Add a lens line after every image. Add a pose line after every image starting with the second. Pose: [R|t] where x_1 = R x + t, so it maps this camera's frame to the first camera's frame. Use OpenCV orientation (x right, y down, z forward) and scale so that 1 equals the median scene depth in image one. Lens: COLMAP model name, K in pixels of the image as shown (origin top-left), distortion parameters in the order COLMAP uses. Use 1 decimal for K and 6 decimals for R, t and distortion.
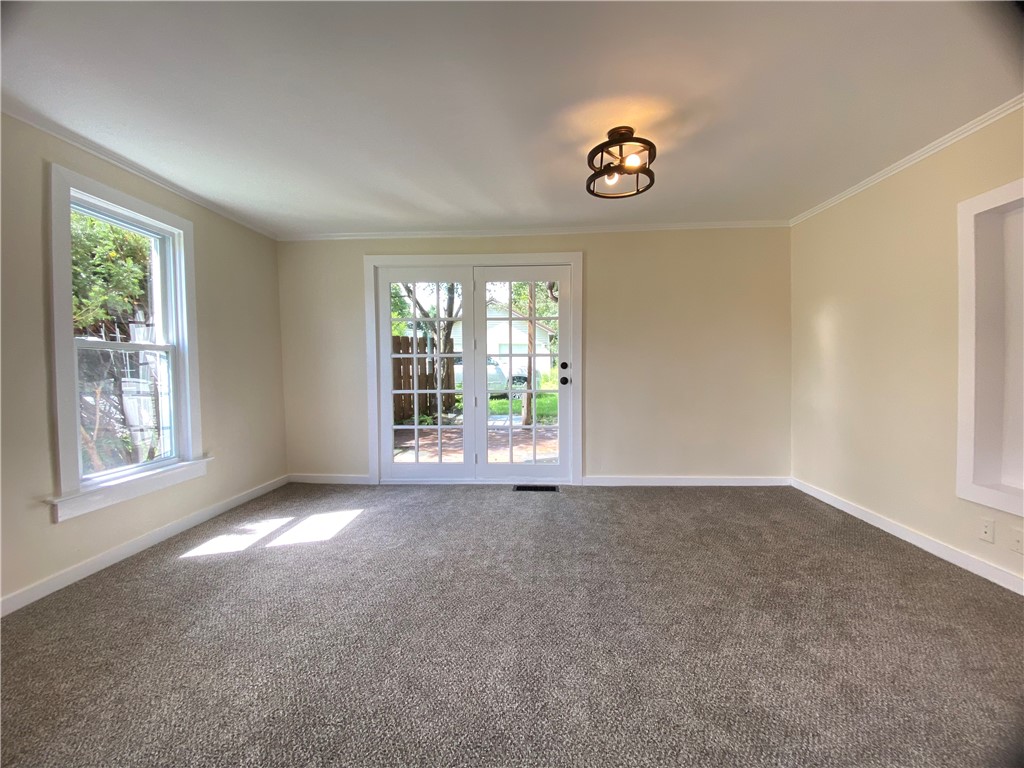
lens RADIAL K [[413.6, 0, 516.1], [0, 413.6, 382.3], [0, 0, 1]] dist [0.033099, -0.023835]
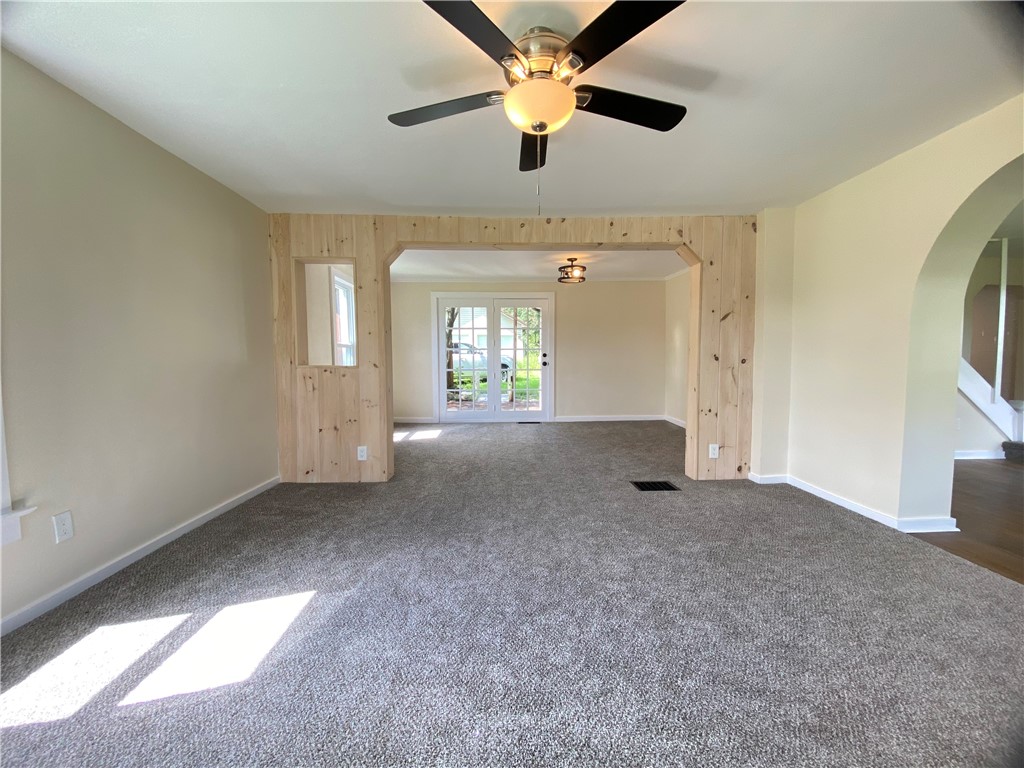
lens RADIAL K [[411.4, 0, 515.8], [0, 411.4, 381.4], [0, 0, 1]] dist [0.032982, -0.032306]
pose [[0.997239, -0.001777, 0.074233, -0.238721], [-0.000395, 0.999572, 0.029243, 0.035080], [-0.074253, -0.029192, 0.996812, -1.306448]]
